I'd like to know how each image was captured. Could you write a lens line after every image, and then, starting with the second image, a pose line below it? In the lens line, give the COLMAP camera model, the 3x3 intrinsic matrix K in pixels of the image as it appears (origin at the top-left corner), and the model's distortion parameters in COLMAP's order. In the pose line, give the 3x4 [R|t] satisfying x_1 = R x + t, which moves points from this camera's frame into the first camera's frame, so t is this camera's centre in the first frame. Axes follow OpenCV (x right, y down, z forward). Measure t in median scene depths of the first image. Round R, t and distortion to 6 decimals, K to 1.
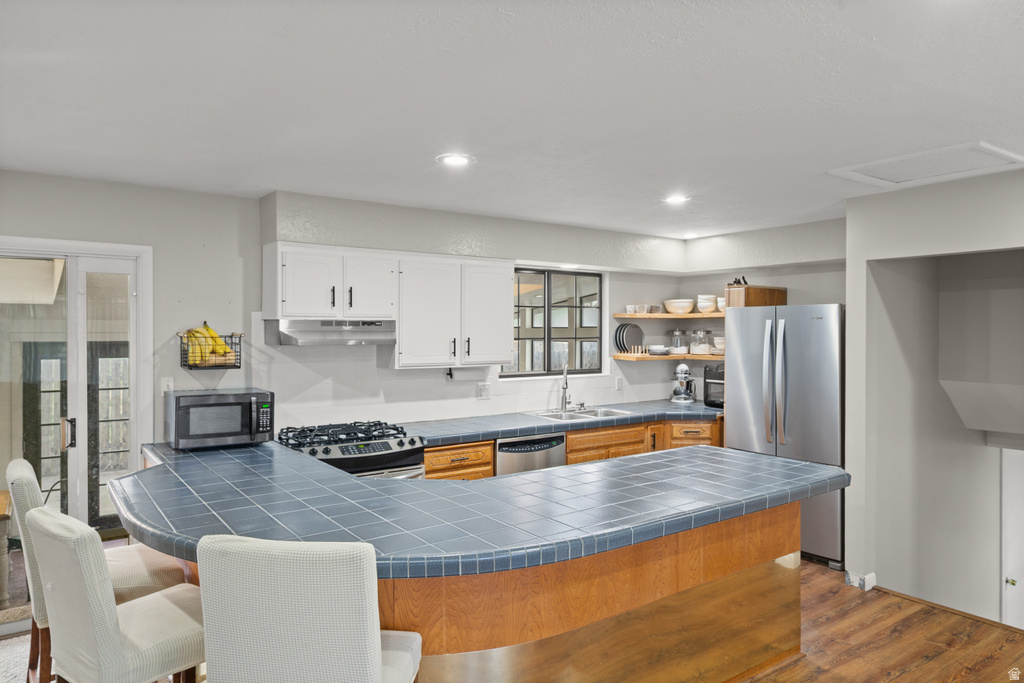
lens RADIAL K [[666.3, 0, 515.0], [0, 666.3, 334.0], [0, 0, 1]] dist [0.031709, 0.000111]
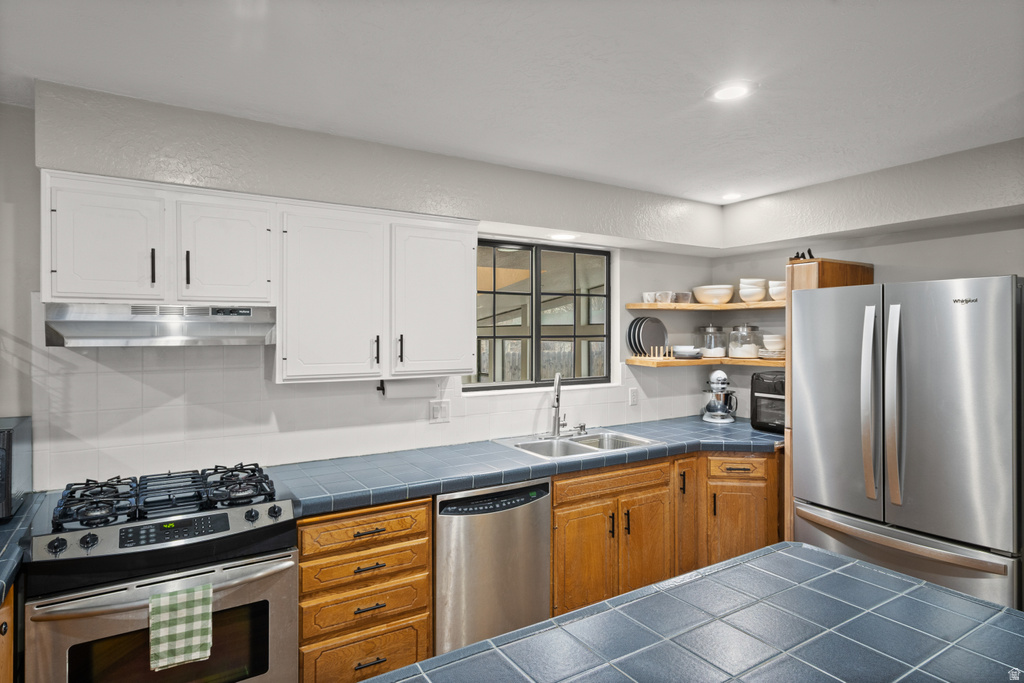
lens RADIAL K [[569.3, 0, 504.7], [0, 569.3, 334.5], [0, 0, 1]] dist [-0.002202, 0.001309]
pose [[0.997522, -0.001417, -0.070338, 0.069944], [0.001357, 0.999999, -0.000902, 0.005751], [0.070339, 0.000804, 0.997523, 0.433247]]
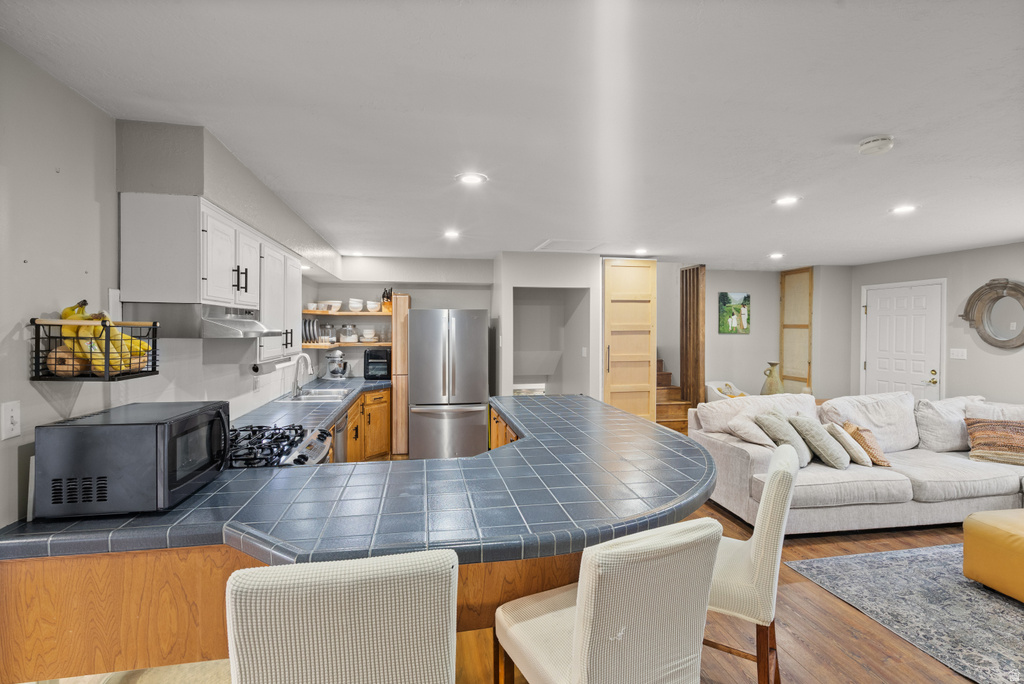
lens RADIAL K [[471.0, 0, 509.1], [0, 471.0, 334.8], [0, 0, 1]] dist [-0.001230, 0.001199]
pose [[0.429399, -0.011603, 0.903040, -0.551861], [0.002341, 0.999928, 0.011735, 0.006101], [-0.903112, -0.002925, 0.429395, 0.385296]]
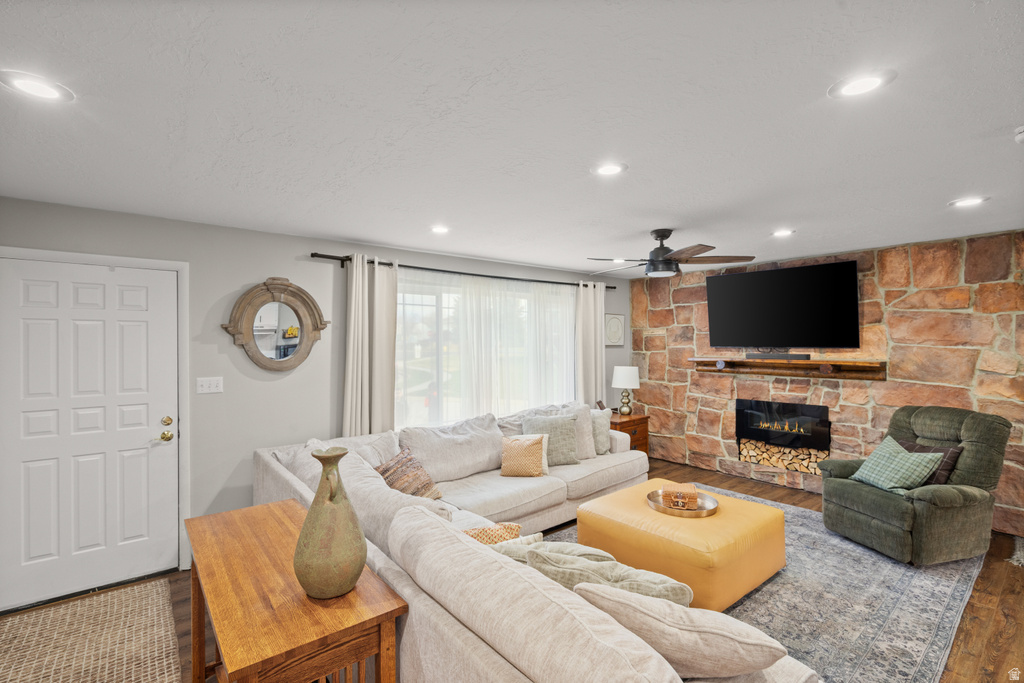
lens RADIAL K [[471.0, 0, 510.2], [0, 471.0, 344.4], [0, 0, 1]] dist [-0.001230, 0.001199]
pose [[-0.998366, 0.006497, -0.056765, 0.471489], [0.006145, 0.999961, 0.006368, 0.003706], [0.056804, 0.006008, -0.998367, 0.631759]]
